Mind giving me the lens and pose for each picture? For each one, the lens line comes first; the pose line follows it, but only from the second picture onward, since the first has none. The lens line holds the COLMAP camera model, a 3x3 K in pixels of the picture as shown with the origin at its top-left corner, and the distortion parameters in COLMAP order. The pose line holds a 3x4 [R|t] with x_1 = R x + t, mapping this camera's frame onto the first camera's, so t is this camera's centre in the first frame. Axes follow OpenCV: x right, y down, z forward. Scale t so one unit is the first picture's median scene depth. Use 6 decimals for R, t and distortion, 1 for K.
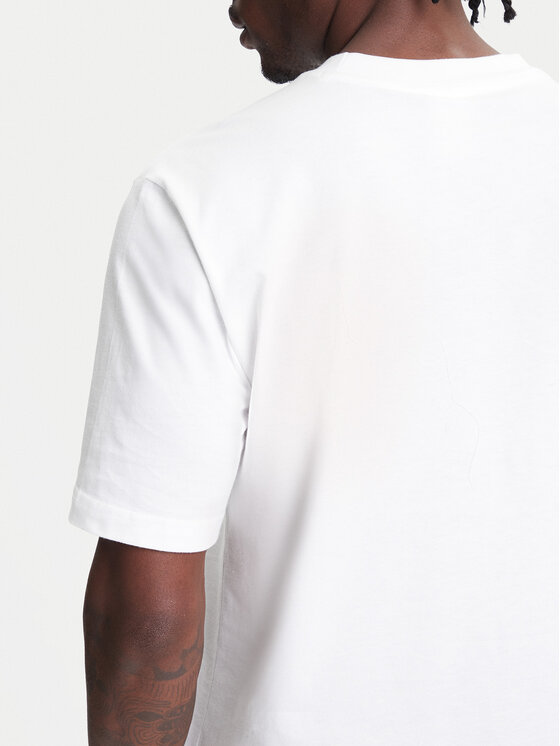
lens RADIAL K [[1872.7, 0, 280.5], [0, 1872.7, 371.7], [0, 0, 1]] dist [-0.032425, 0.000000]
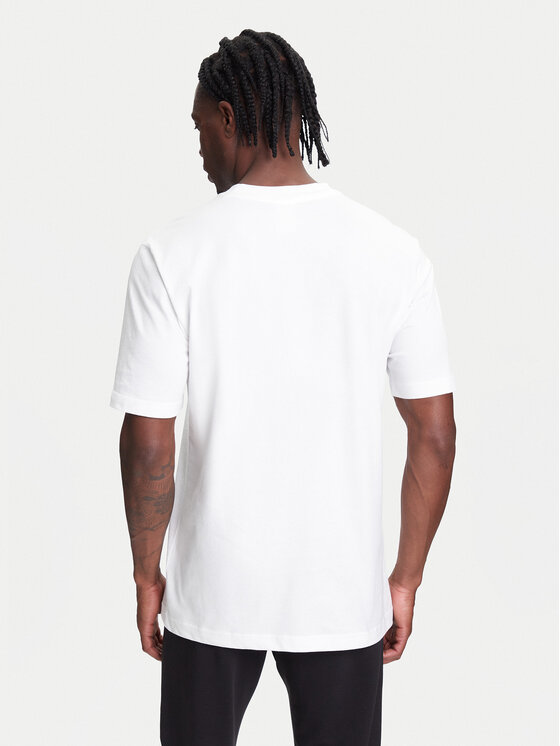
lens RADIAL K [[1178.7, 0, 279.3], [0, 1178.7, 374.6], [0, 0, 1]] dist [-0.022305, 0.000000]
pose [[0.997665, -0.005169, -0.068099, 0.175223], [0.004916, 0.999980, -0.003893, 0.052074], [0.068117, 0.003549, 0.997671, -0.331826]]
